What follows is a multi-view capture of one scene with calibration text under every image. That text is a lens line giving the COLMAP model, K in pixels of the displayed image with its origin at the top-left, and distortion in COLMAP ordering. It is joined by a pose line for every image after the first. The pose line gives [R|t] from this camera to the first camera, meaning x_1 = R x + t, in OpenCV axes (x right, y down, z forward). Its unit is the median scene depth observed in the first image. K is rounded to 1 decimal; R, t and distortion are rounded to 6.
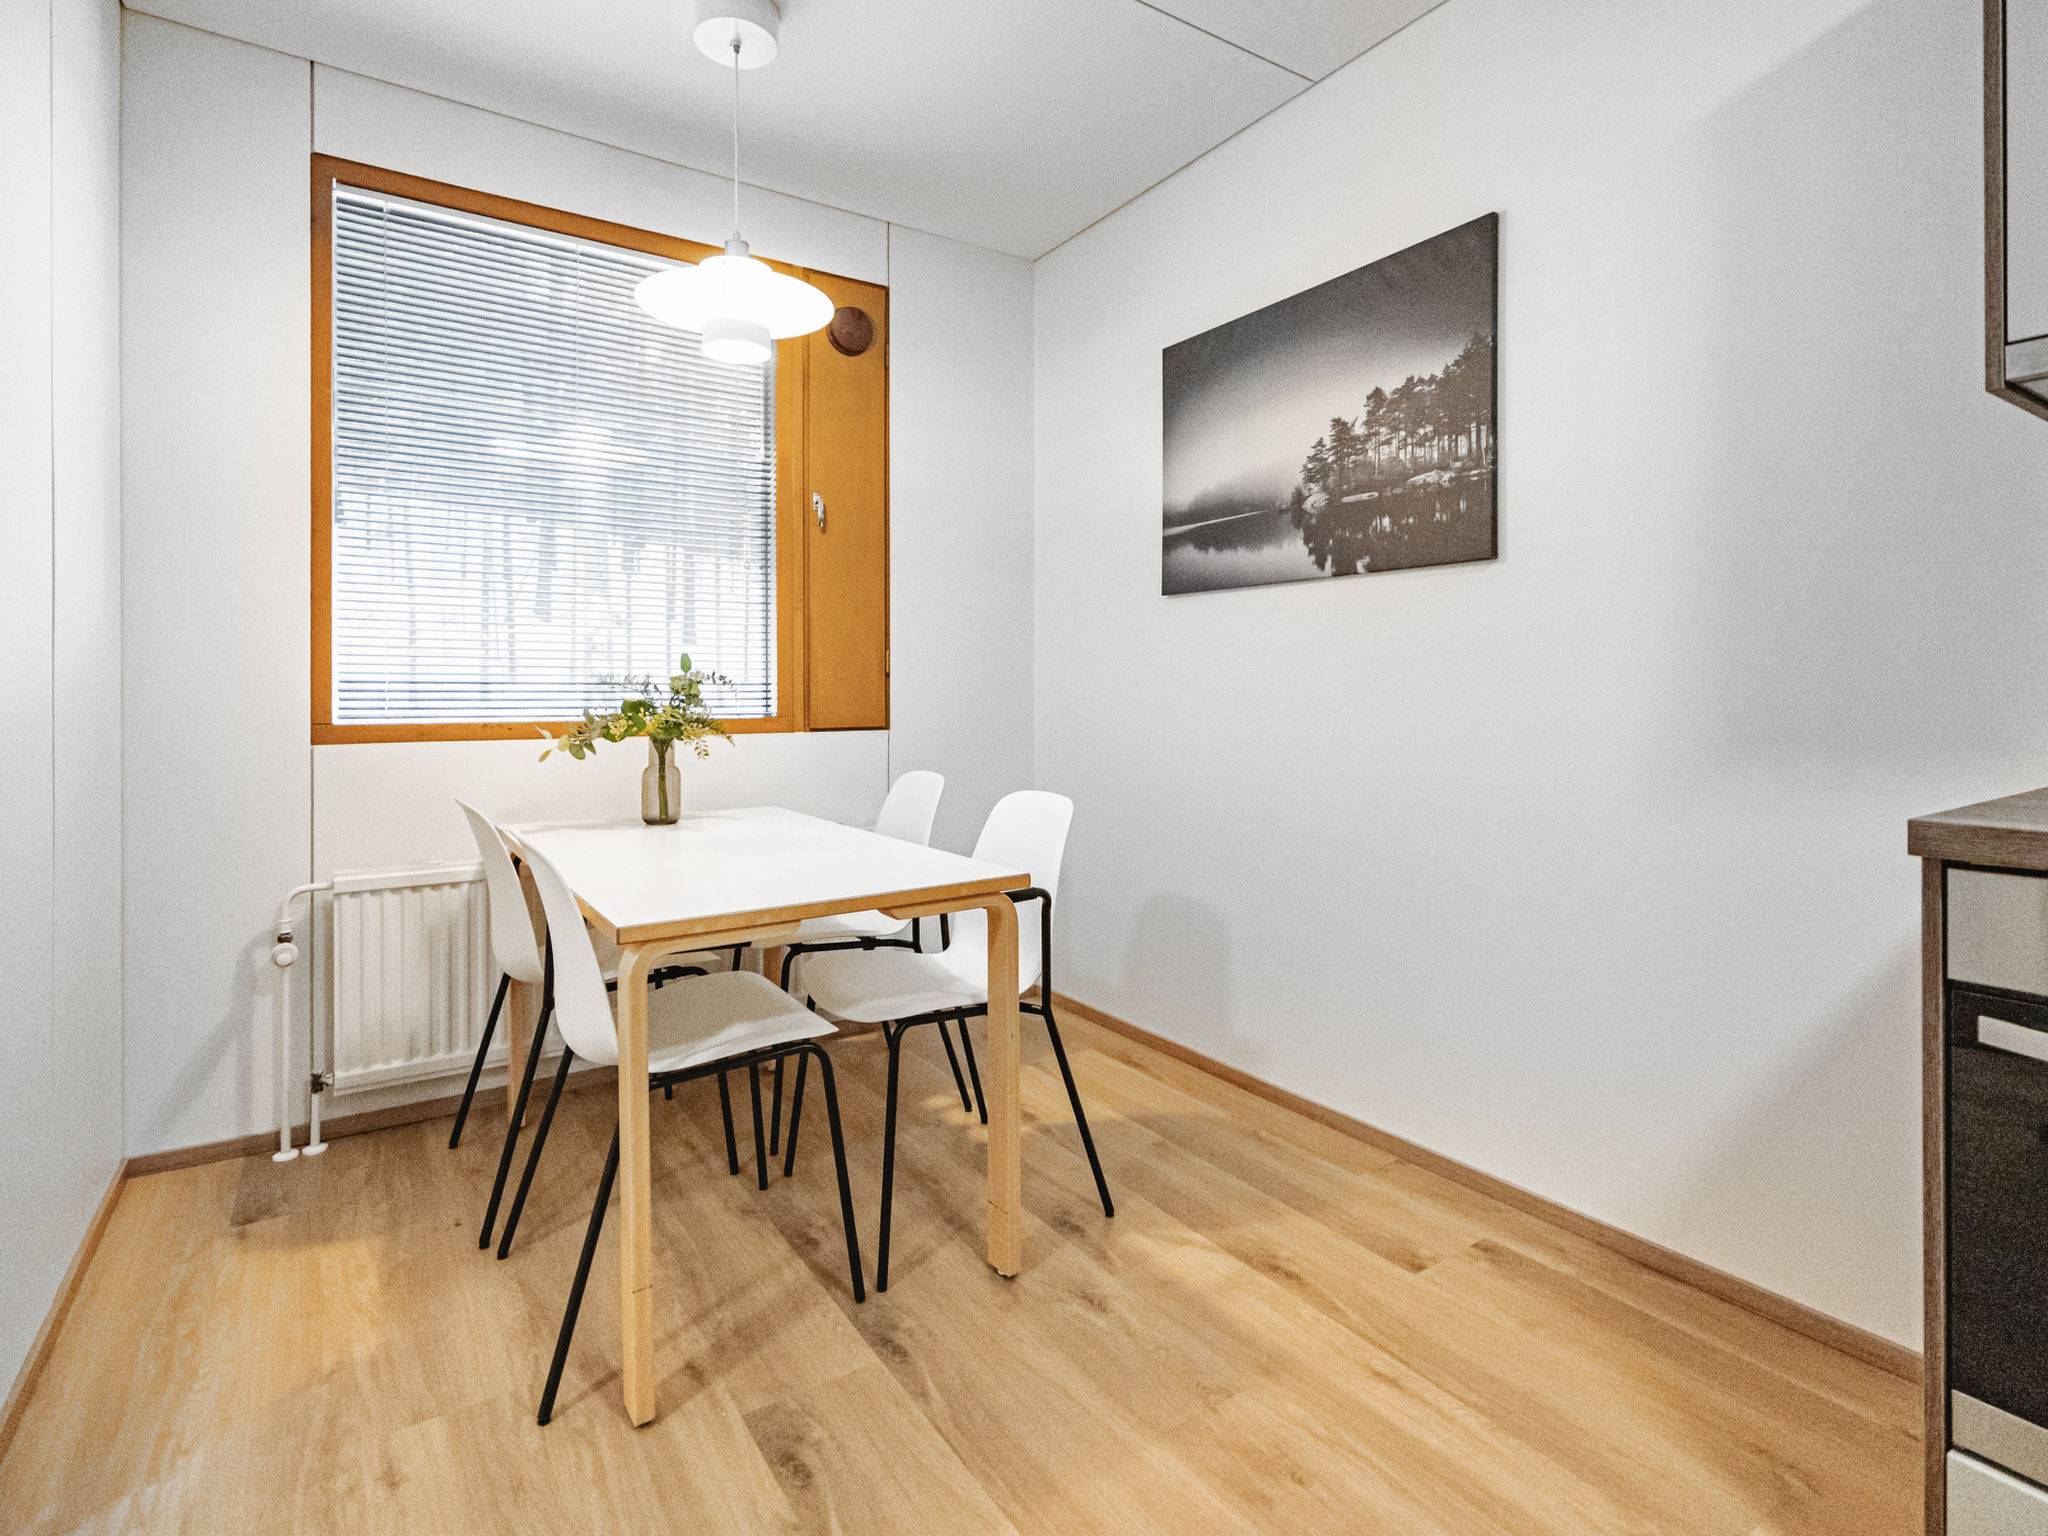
lens RADIAL K [[1006.4, 0, 1019.9], [0, 1006.4, 694.6], [0, 0, 1]] dist [-0.001478, -0.000486]
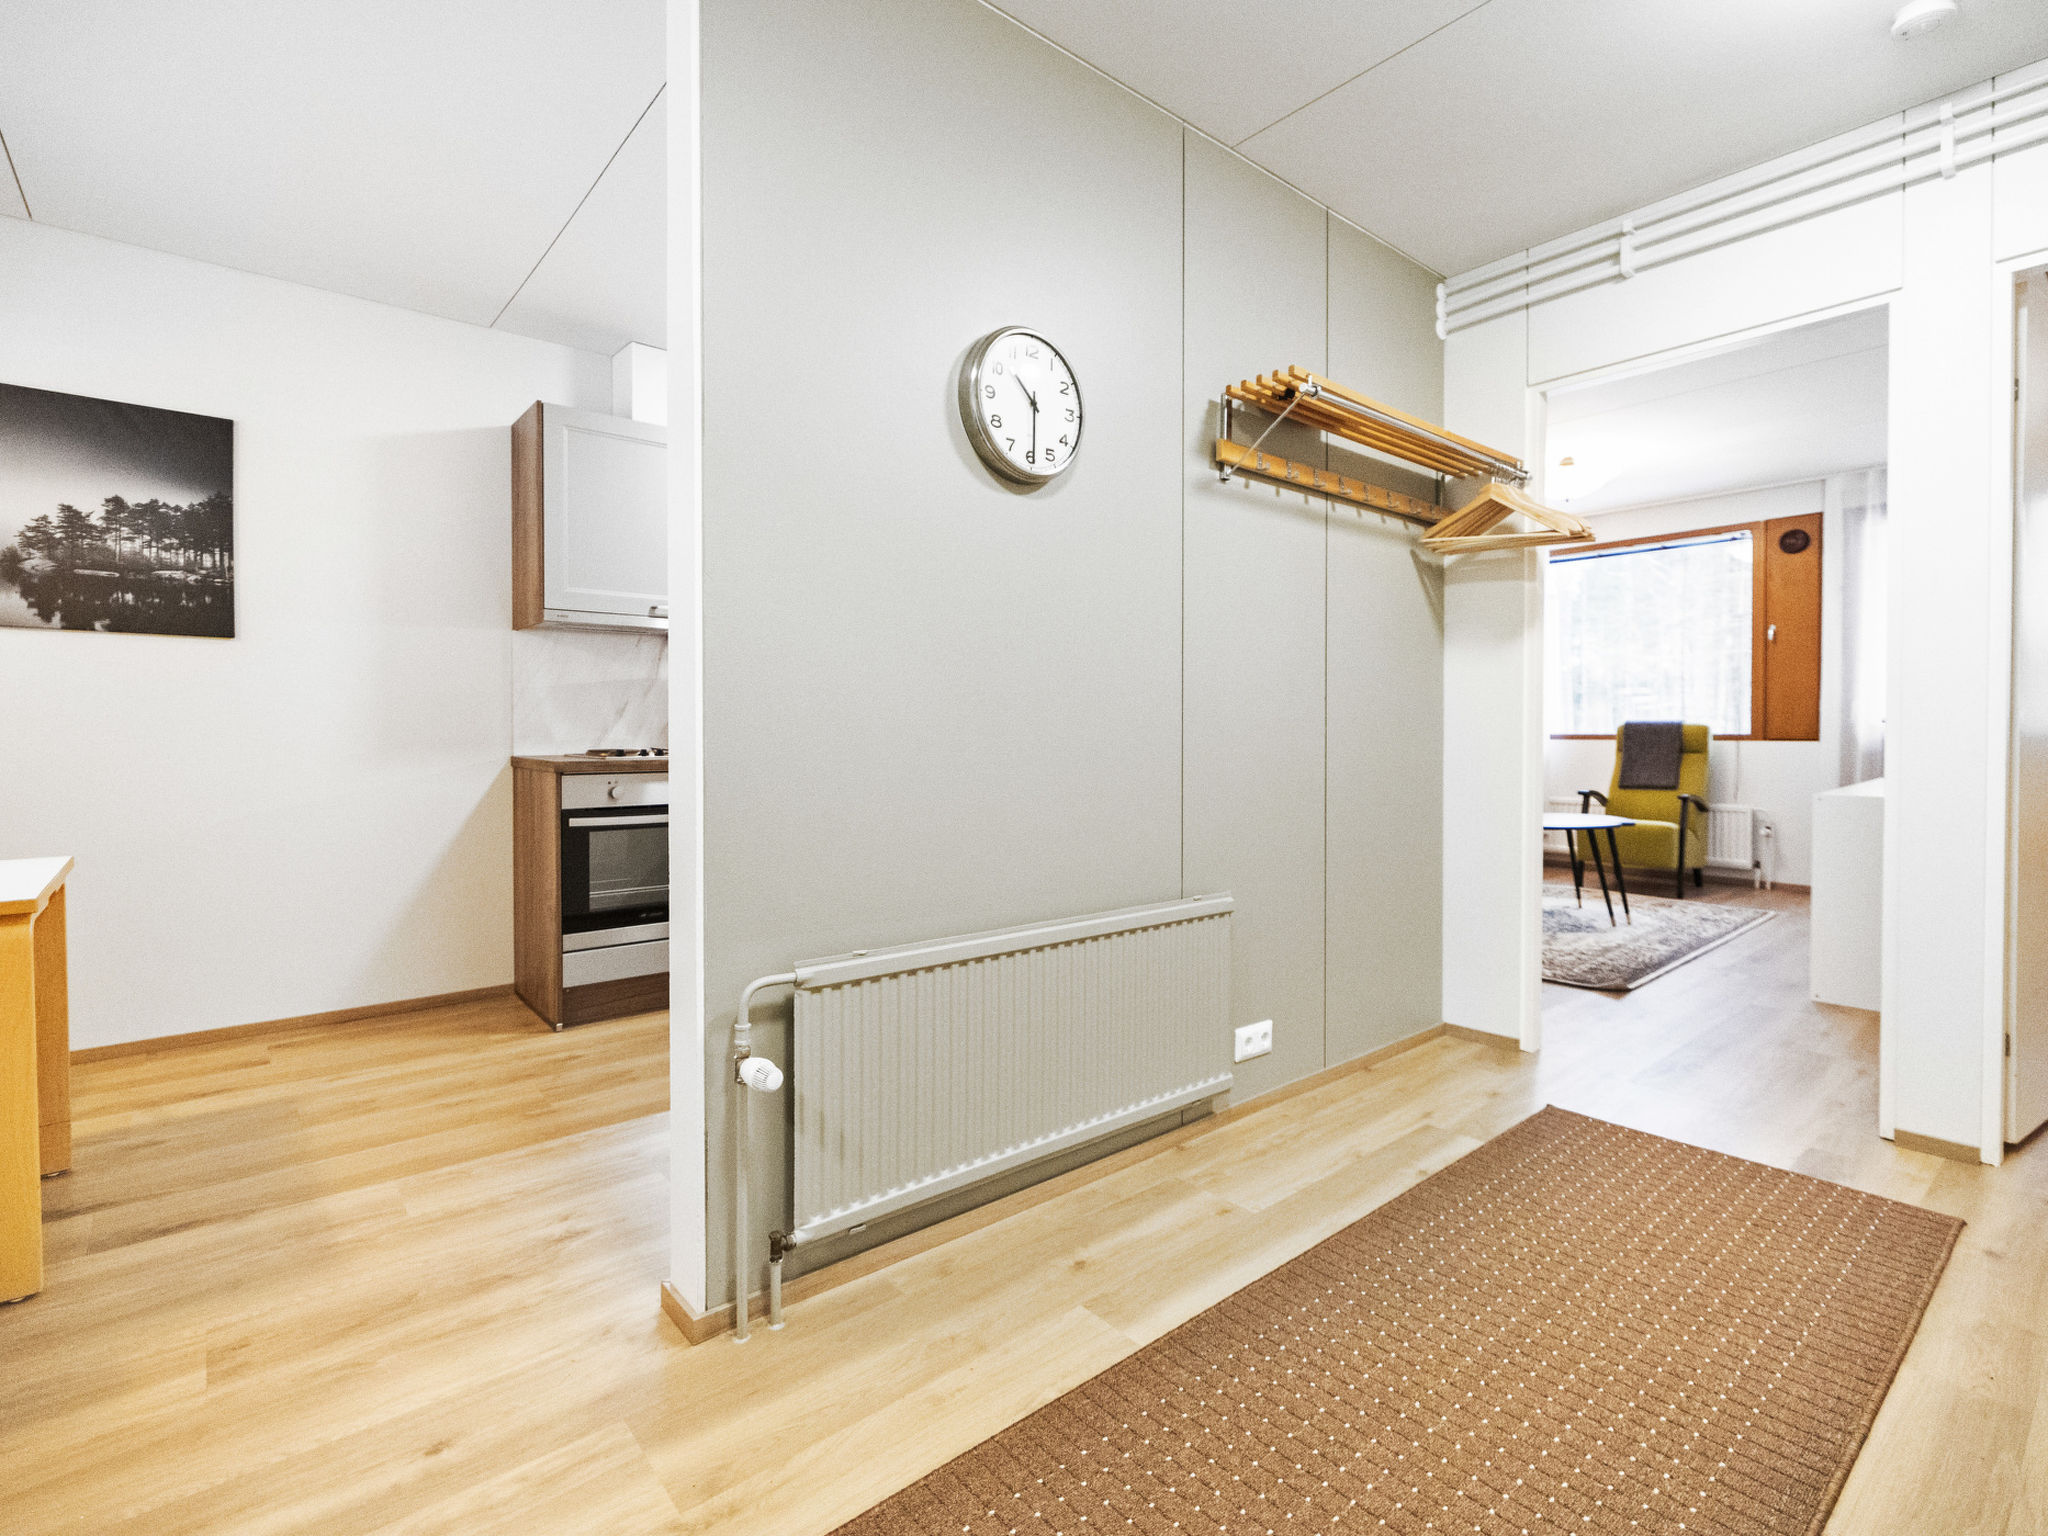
lens RADIAL K [[950.0, 0, 1023.0], [0, 950.0, 746.1], [0, 0, 1]] dist [0.001777, 0.000459]
pose [[-0.114916, -0.012444, 0.993297, -1.085042], [0.005676, 0.999897, 0.013184, 0.021852], [-0.993359, 0.007153, -0.114834, -0.062078]]
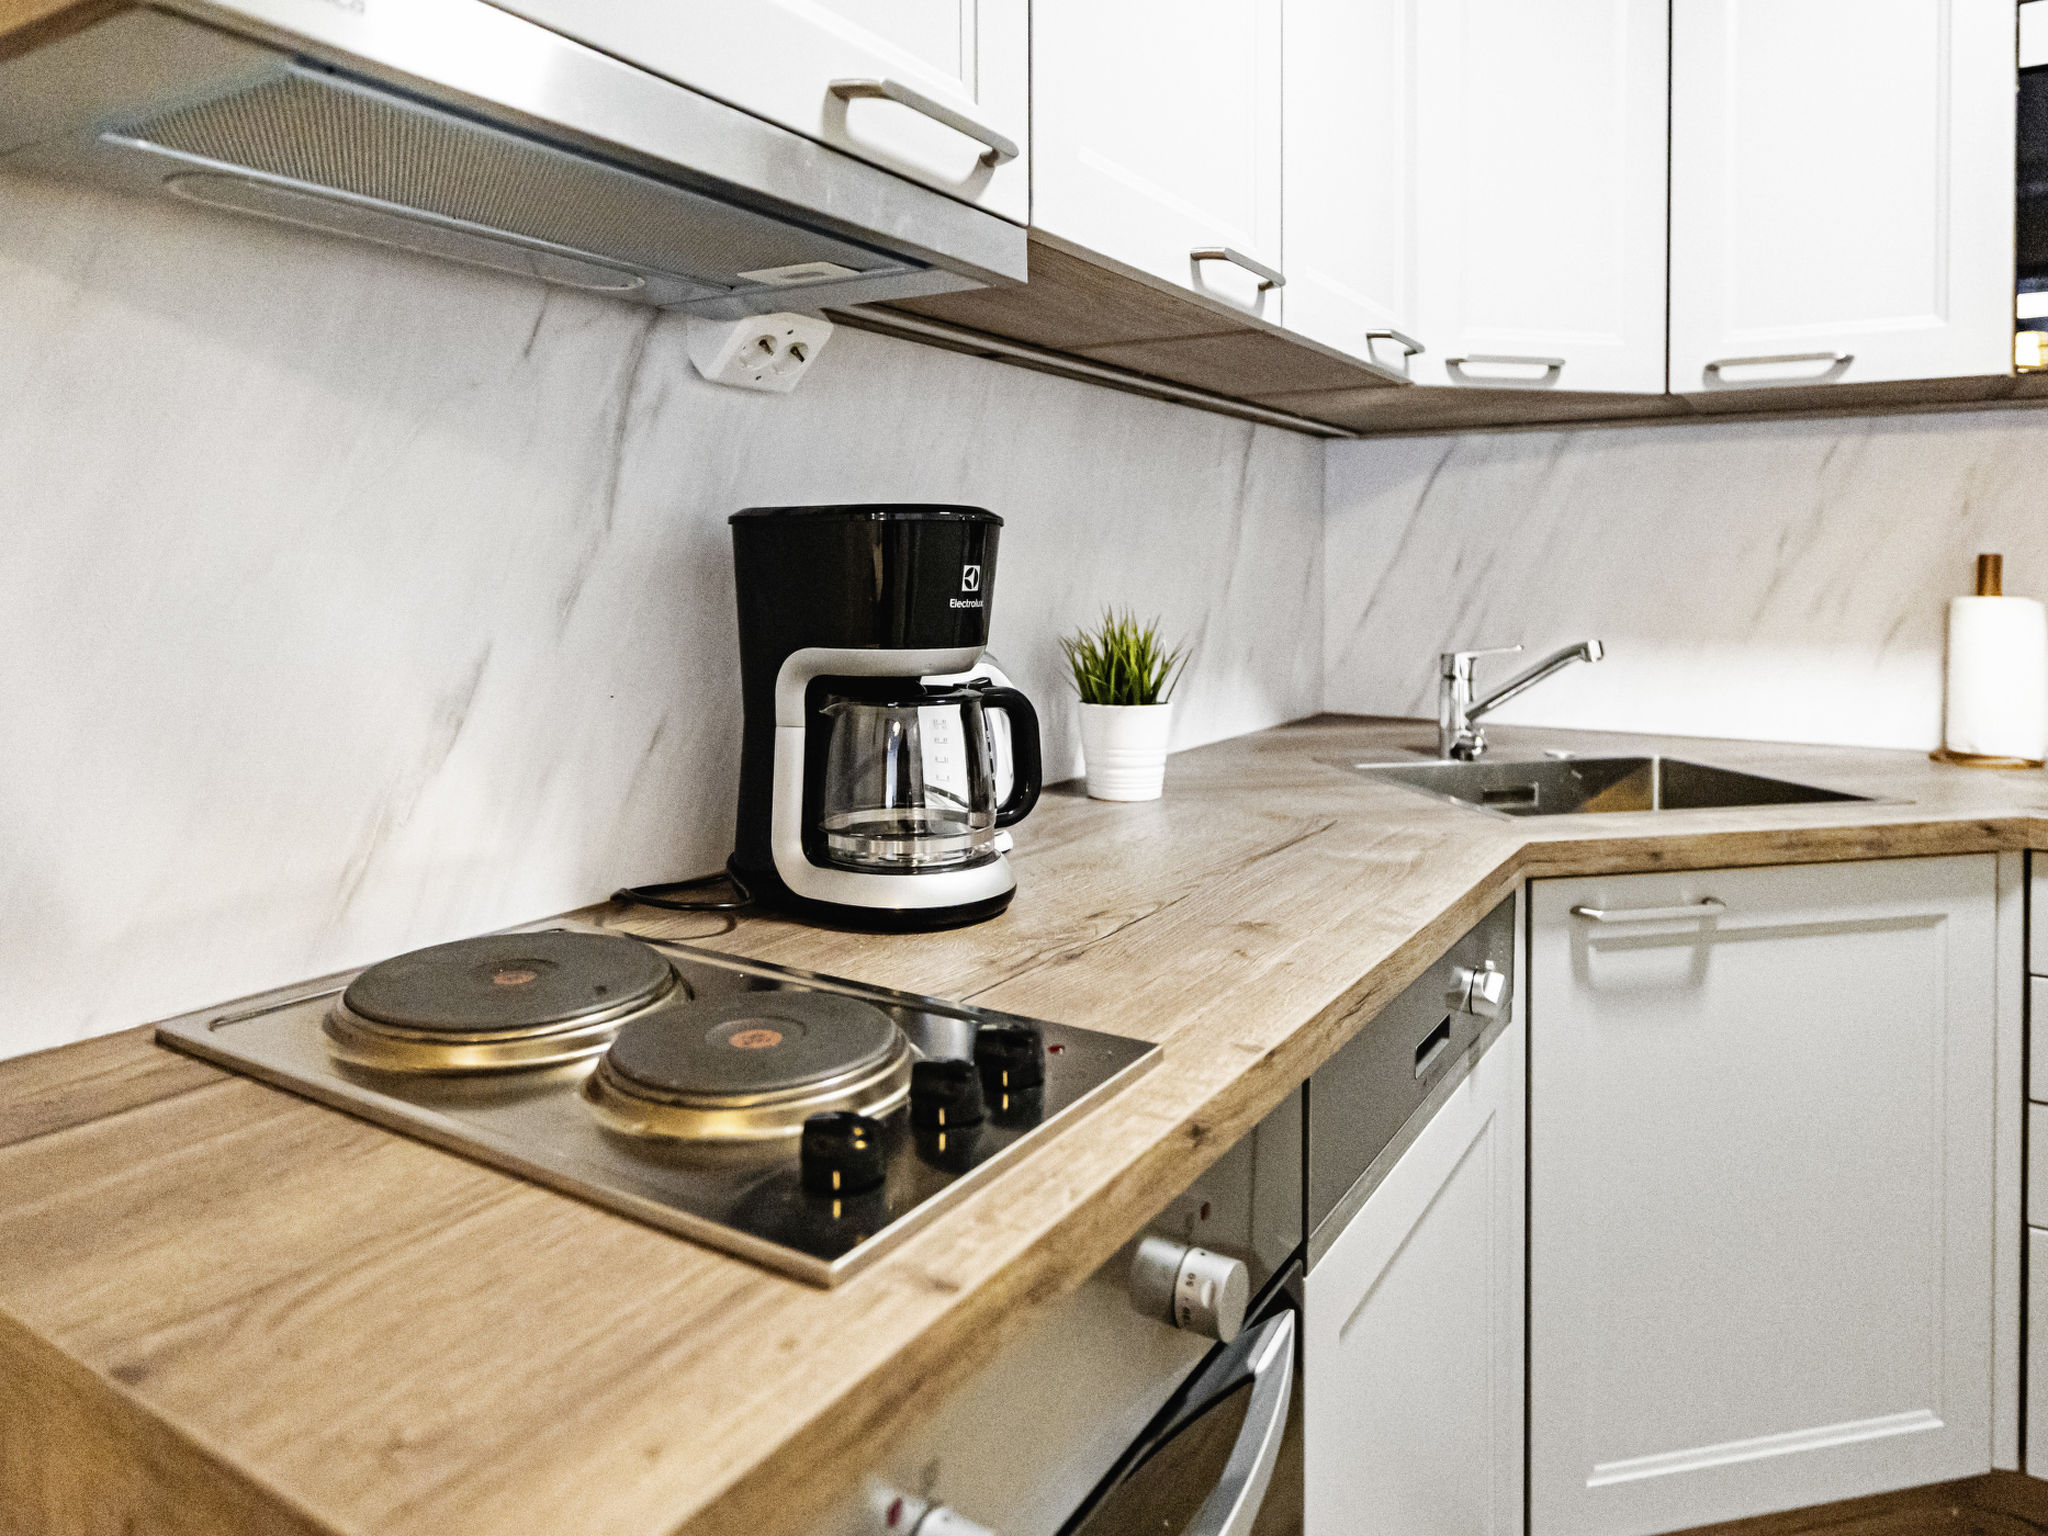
lens RADIAL K [[1357.5, 0, 1025.2], [0, 1357.5, 597.5], [0, 0, 1]] dist [-0.003789, -0.001132]
pose [[-0.419002, -0.013320, 0.907888, 0.252755], [0.006244, 0.999826, 0.017551, -0.066093], [-0.907964, 0.013023, -0.418846, 0.490937]]
